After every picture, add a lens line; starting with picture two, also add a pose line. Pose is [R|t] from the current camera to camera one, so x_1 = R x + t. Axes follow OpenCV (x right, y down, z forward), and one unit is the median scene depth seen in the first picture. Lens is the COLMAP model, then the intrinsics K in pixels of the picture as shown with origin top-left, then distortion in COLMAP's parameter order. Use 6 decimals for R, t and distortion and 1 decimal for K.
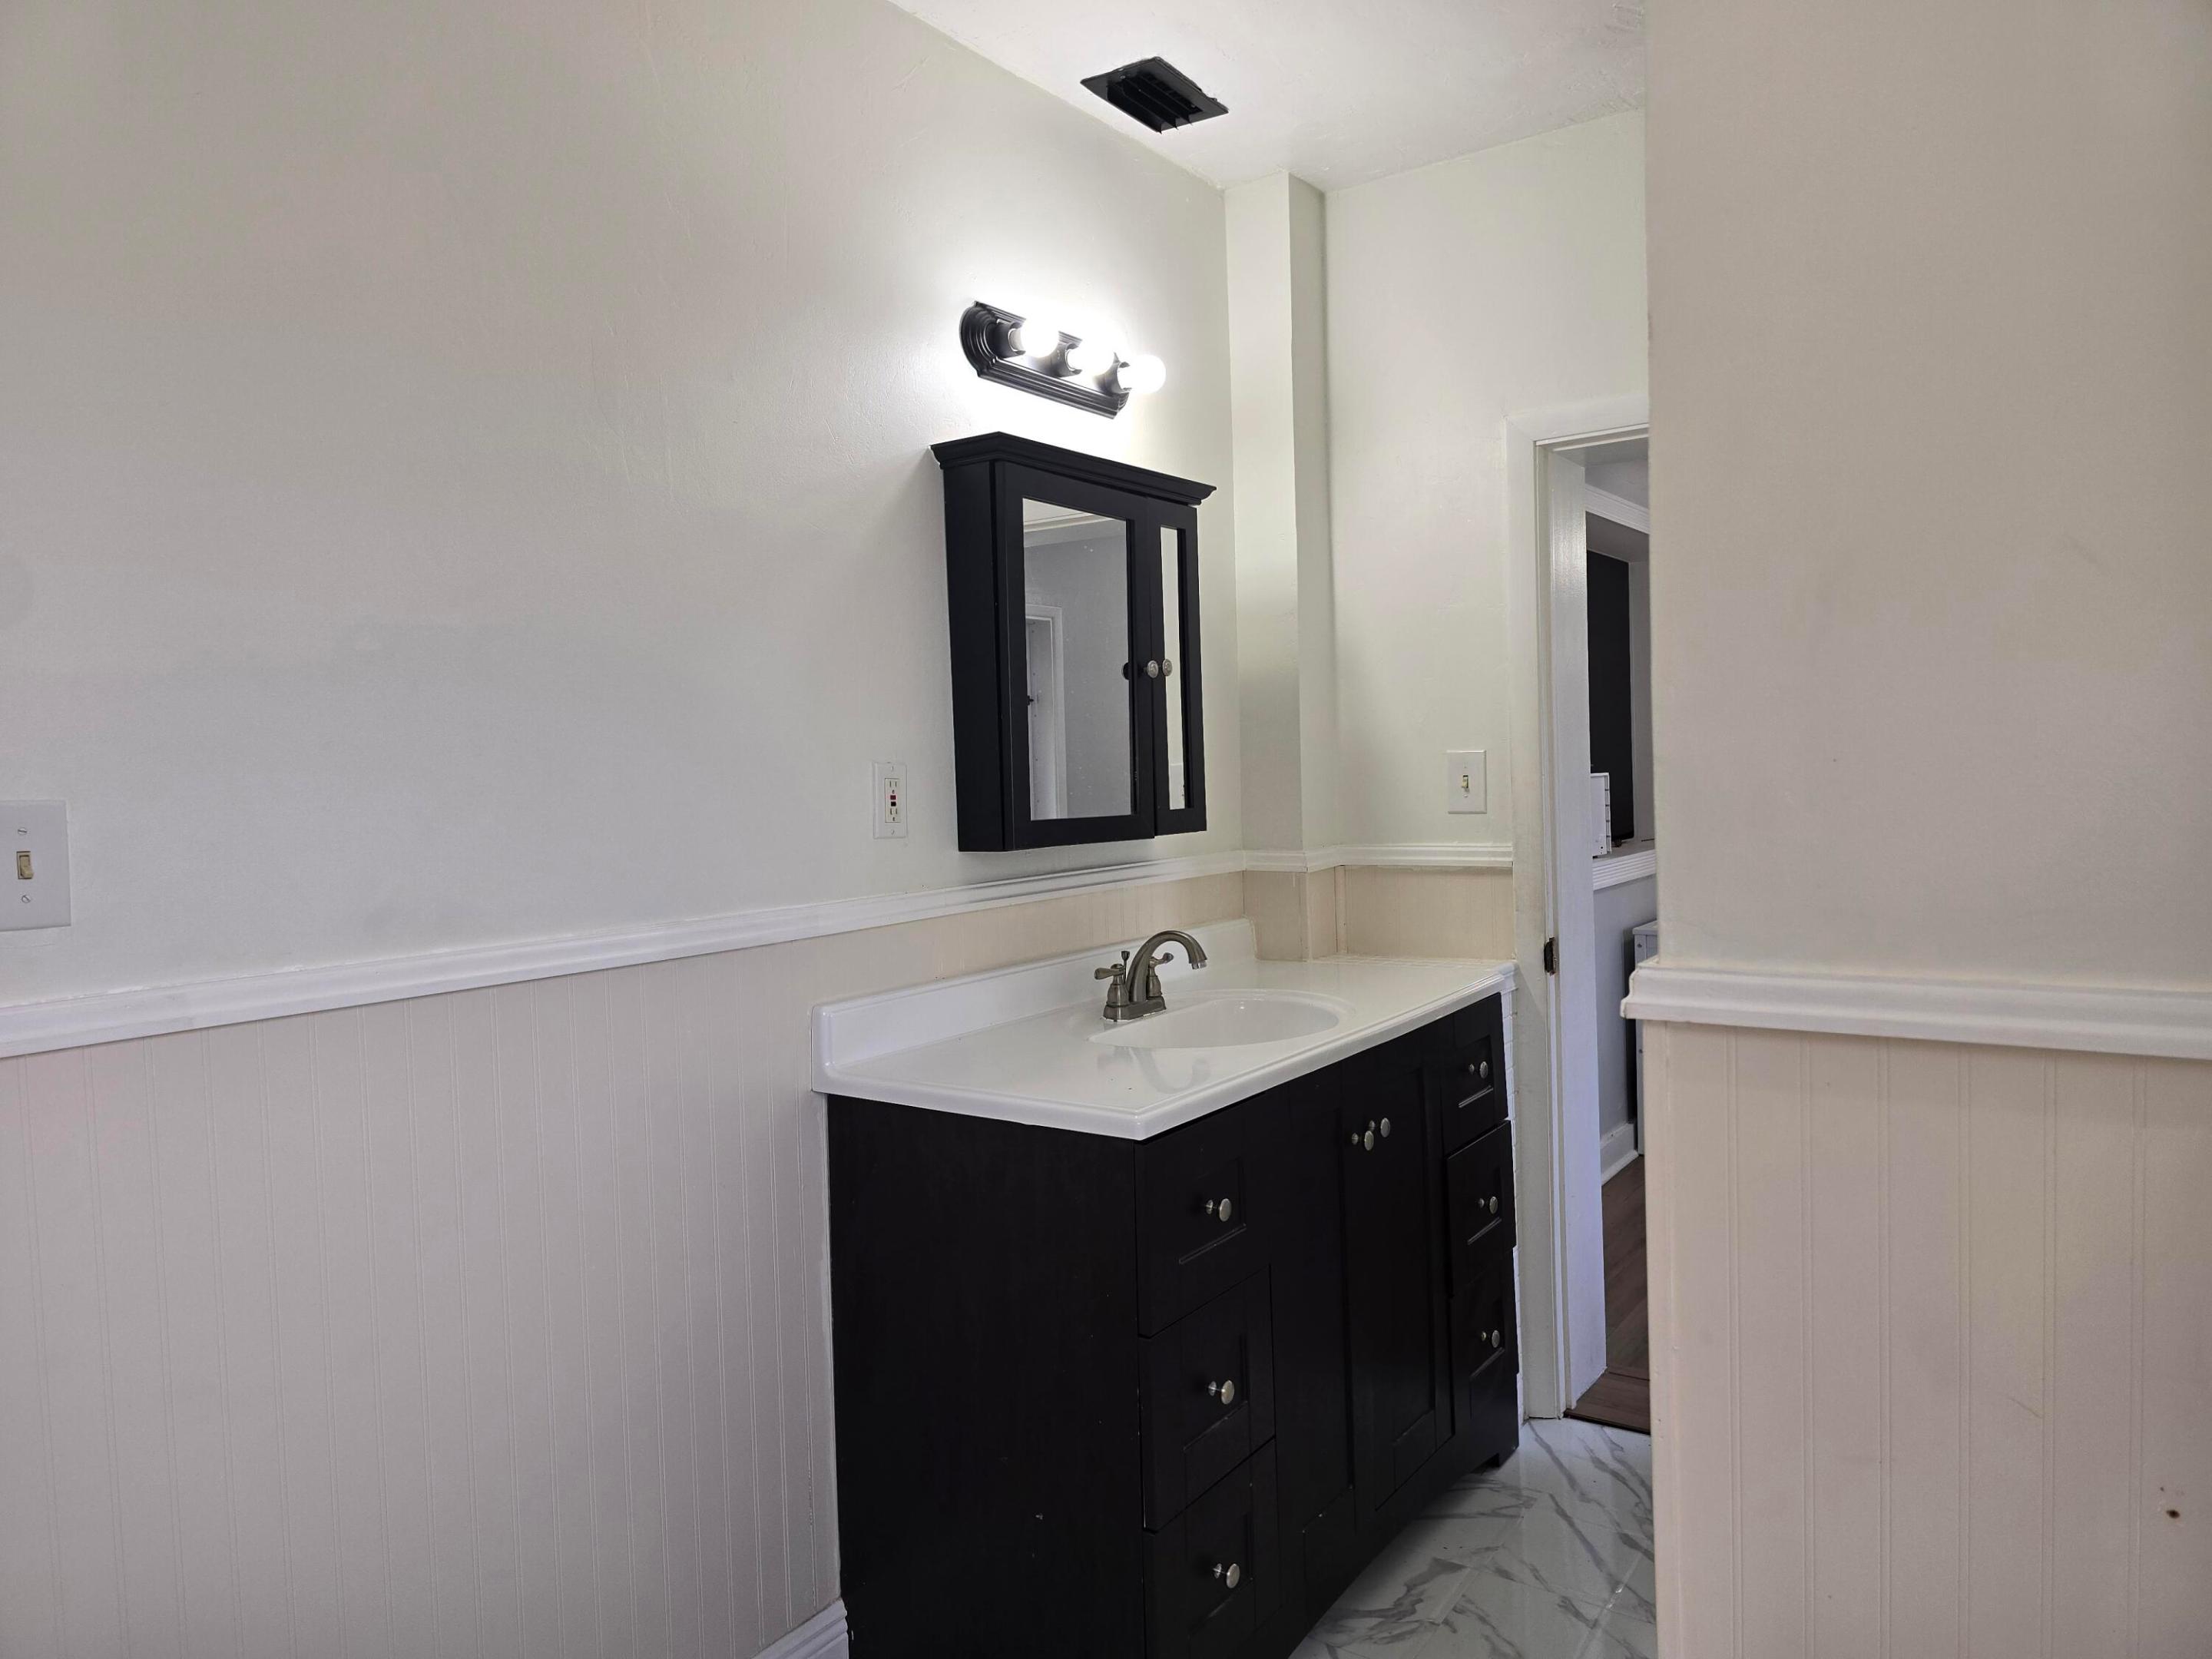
lens RADIAL K [[1494.5, 0, 1102.4], [0, 1494.5, 836.0], [0, 0, 1]] dist [0.039315, -0.001066]
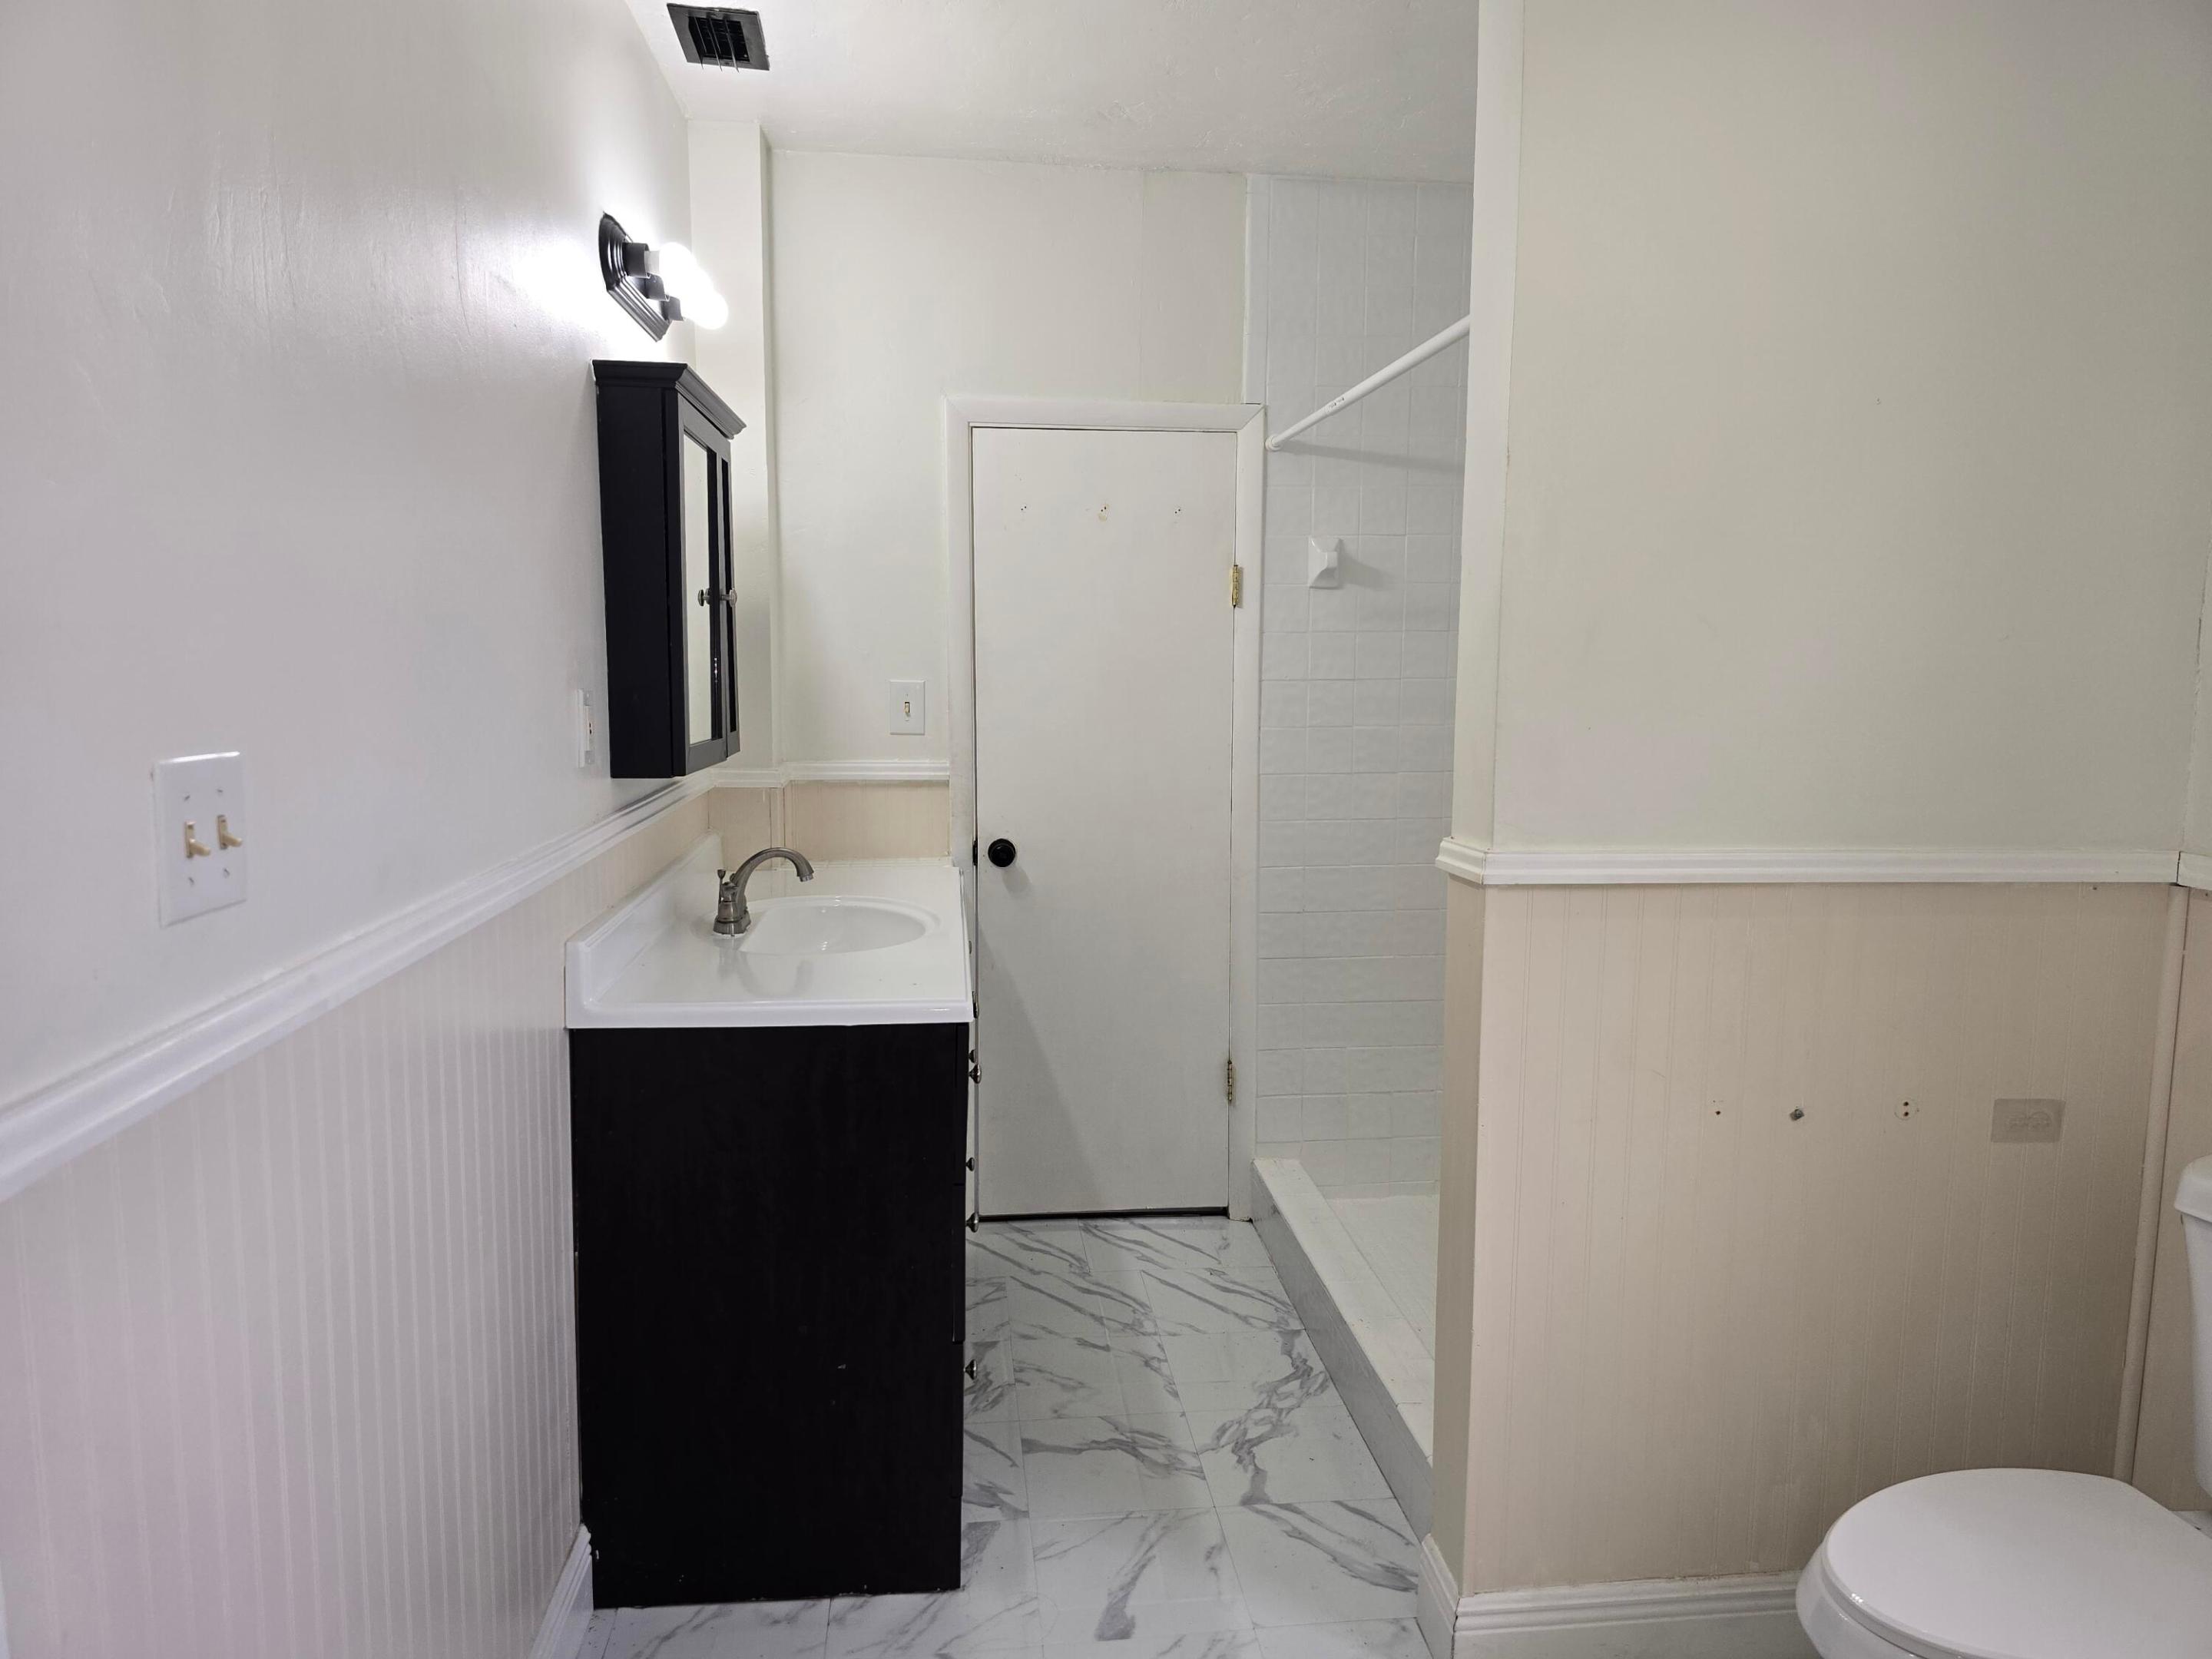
lens RADIAL K [[1494.5, 0, 1105.4], [0, 1494.5, 824.4], [0, 0, 1]] dist [0.039315, -0.001066]
pose [[0.744401, -0.040202, 0.666522, -0.470624], [-0.001593, 0.998076, 0.061979, -0.019744], [-0.667731, -0.047199, 0.742905, 0.034273]]
